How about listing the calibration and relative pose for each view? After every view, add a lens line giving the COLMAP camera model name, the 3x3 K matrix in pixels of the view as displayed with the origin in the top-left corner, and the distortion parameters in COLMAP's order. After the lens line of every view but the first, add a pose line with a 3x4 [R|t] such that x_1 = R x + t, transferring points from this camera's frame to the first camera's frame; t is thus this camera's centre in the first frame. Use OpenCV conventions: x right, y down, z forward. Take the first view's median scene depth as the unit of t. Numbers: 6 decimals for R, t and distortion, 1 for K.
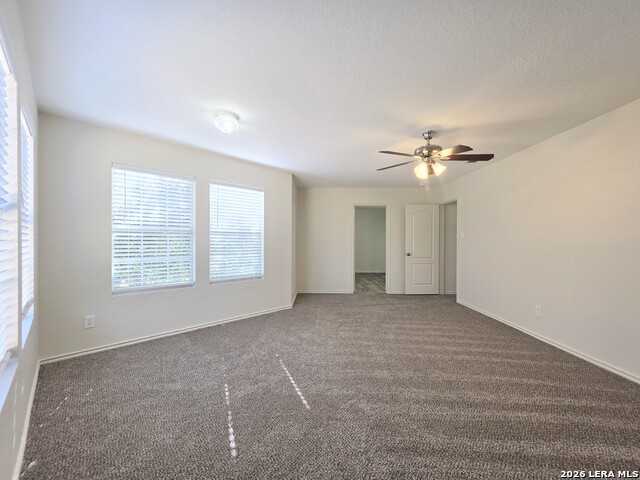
lens RADIAL K [[254.8, 0, 315.1], [0, 254.8, 240.6], [0, 0, 1]] dist [0.000718, 0.000092]
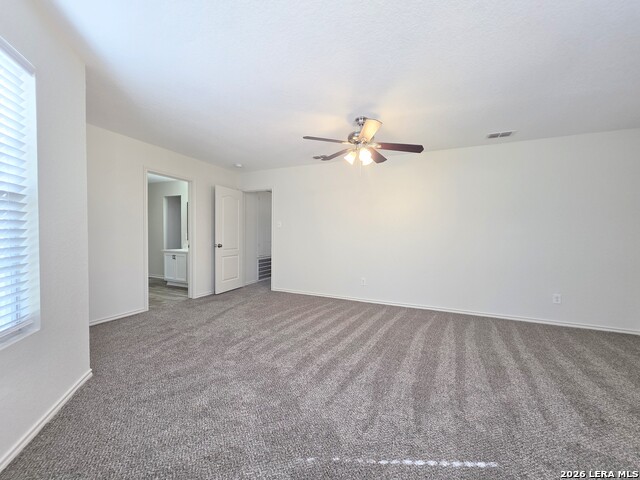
lens RADIAL K [[254.8, 0, 319.9], [0, 254.8, 239.9], [0, 0, 1]] dist [0.000718, 0.000092]
pose [[0.408872, -0.017047, 0.912432, -0.392720], [-0.010313, 0.999675, 0.023298, 0.017890], [-0.912533, -0.018936, 0.408564, 0.545684]]
